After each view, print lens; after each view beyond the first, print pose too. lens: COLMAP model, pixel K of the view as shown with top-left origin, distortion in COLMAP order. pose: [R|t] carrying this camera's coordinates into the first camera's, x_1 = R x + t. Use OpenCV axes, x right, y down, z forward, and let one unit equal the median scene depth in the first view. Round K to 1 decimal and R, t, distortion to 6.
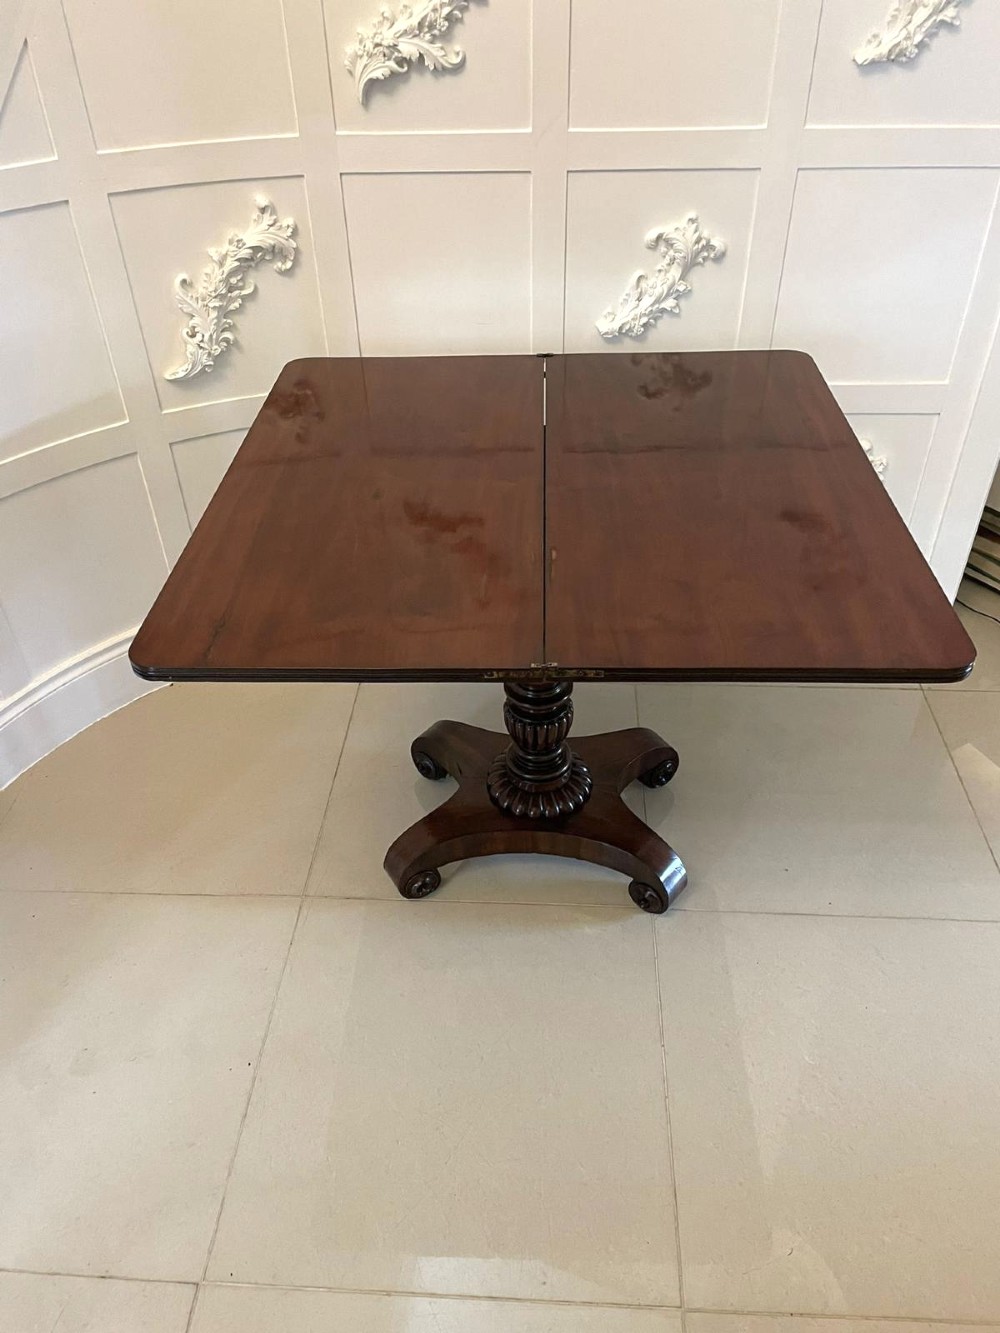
lens RADIAL K [[1022.5, 0, 492.8], [0, 1022.5, 672.2], [0, 0, 1]] dist [0.059797, -0.088668]
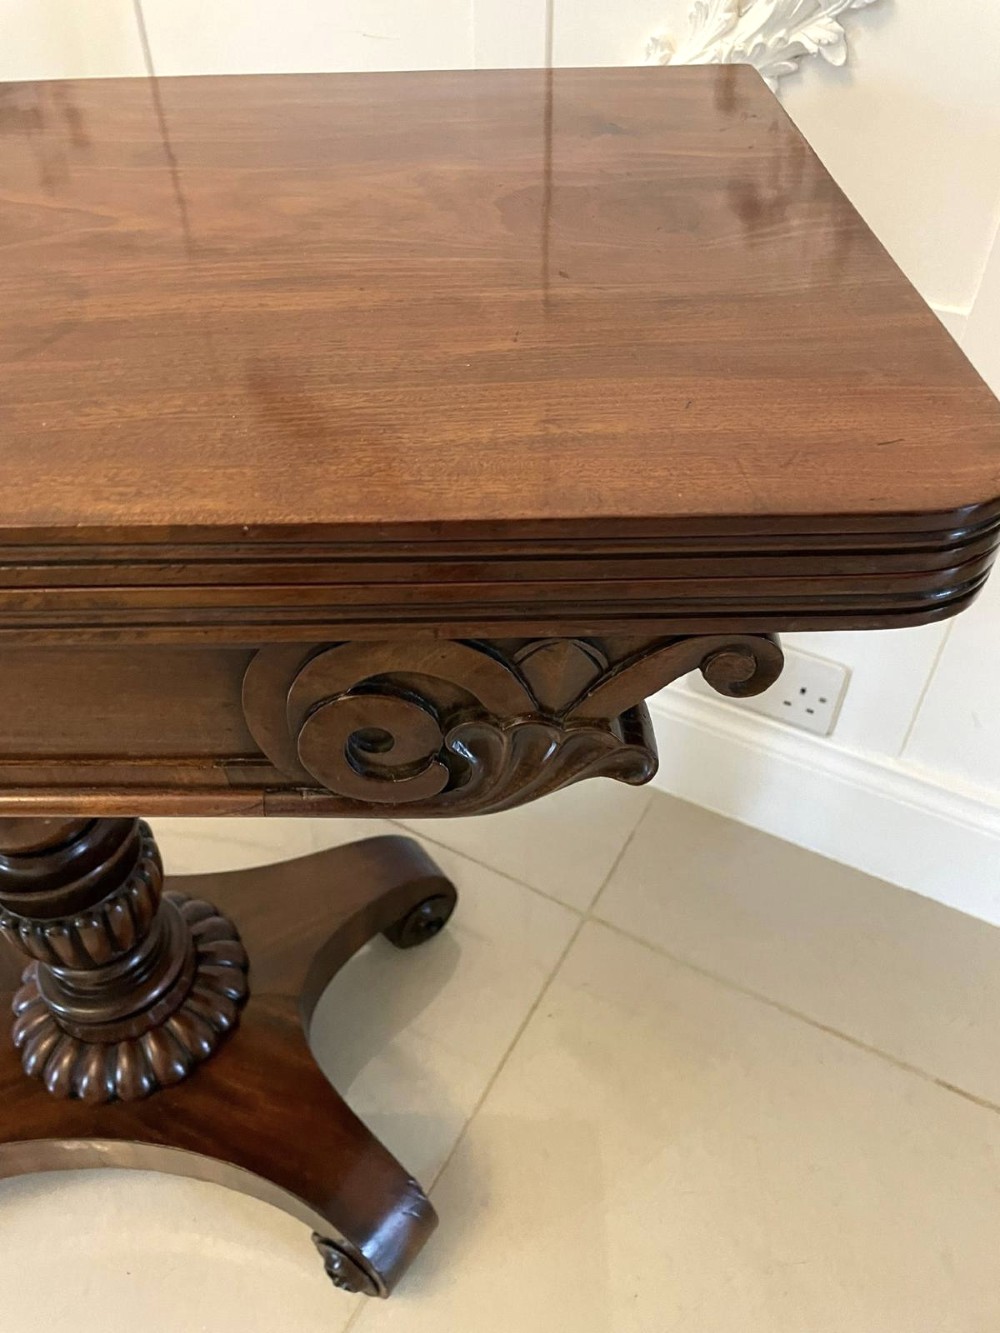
lens RADIAL K [[1022.5, 0, 497.3], [0, 1022.5, 663.7], [0, 0, 1]] dist [0.059797, -0.088668]
pose [[0.996075, -0.039915, 0.079002, 0.179092], [0.033316, 0.995979, 0.083160, -0.075289], [-0.082004, -0.080202, 0.993400, 0.532332]]
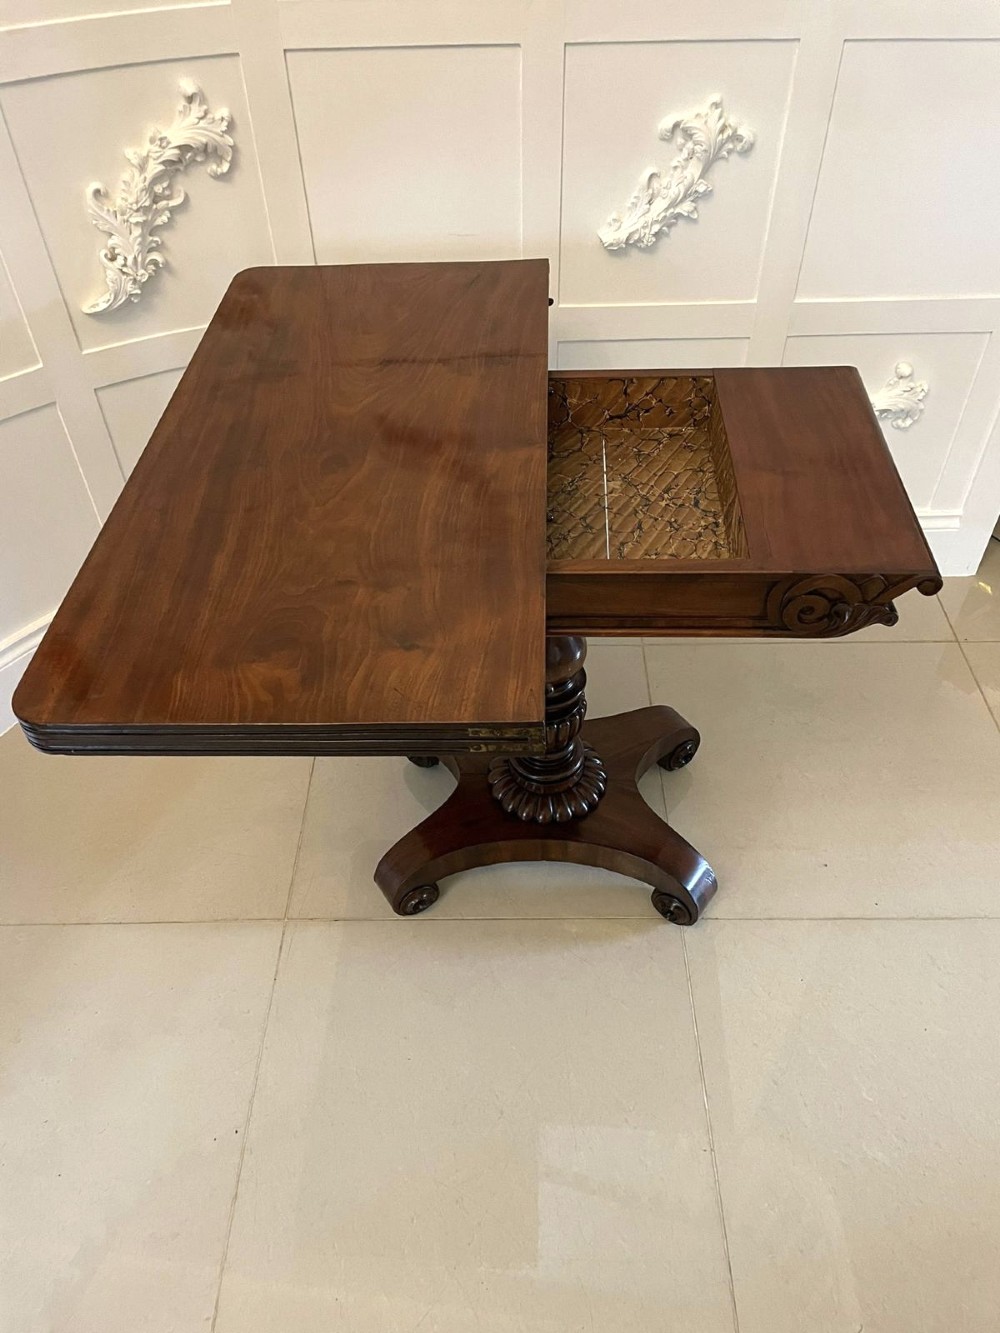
lens RADIAL K [[1022.5, 0, 489.5], [0, 1022.5, 666.5], [0, 0, 1]] dist [0.059797, -0.088668]
pose [[0.998678, -0.035372, 0.037293, -0.033517], [0.031145, 0.993620, 0.108397, -0.084624], [-0.040889, -0.107092, 0.993408, 0.135786]]
